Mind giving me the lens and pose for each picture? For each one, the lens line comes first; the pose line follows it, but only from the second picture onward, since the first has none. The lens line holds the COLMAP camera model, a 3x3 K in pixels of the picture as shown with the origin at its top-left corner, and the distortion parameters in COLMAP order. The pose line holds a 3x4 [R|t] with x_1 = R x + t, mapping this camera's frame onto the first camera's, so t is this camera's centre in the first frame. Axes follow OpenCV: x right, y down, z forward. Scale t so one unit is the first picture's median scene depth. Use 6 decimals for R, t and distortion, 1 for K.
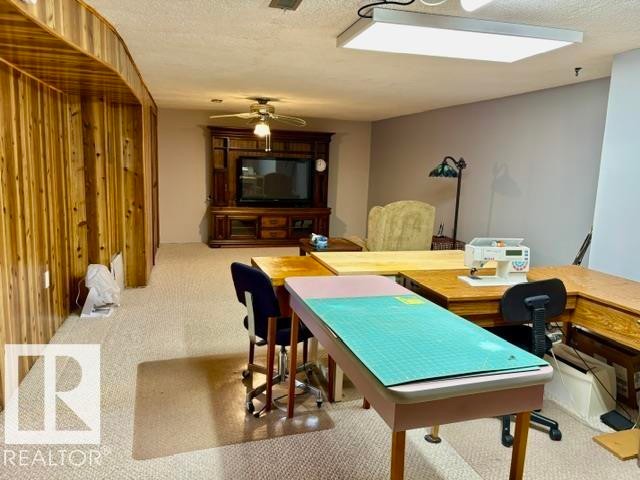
lens RADIAL K [[479.4, 0, 319.5], [0, 479.4, 240.5], [0, 0, 1]] dist [0.035470, -0.038142]
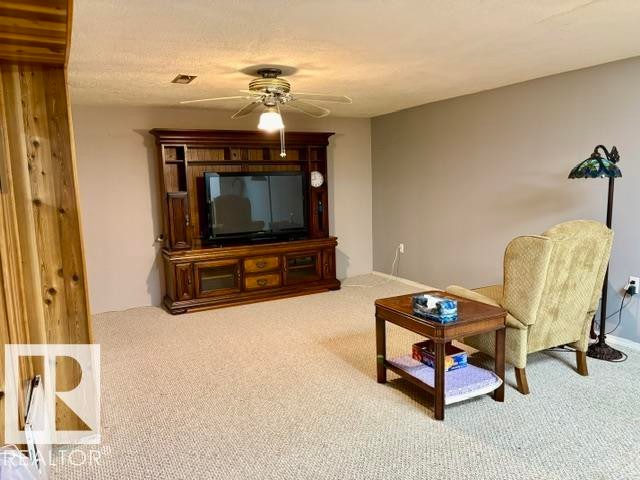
lens RADIAL K [[479.4, 0, 320.9], [0, 479.4, 240.0], [0, 0, 1]] dist [0.035470, -0.038142]
pose [[0.976075, -0.087544, 0.199032, -0.149969], [0.095335, 0.994997, -0.029884, -0.046331], [-0.195421, 0.048143, 0.979537, 0.317976]]
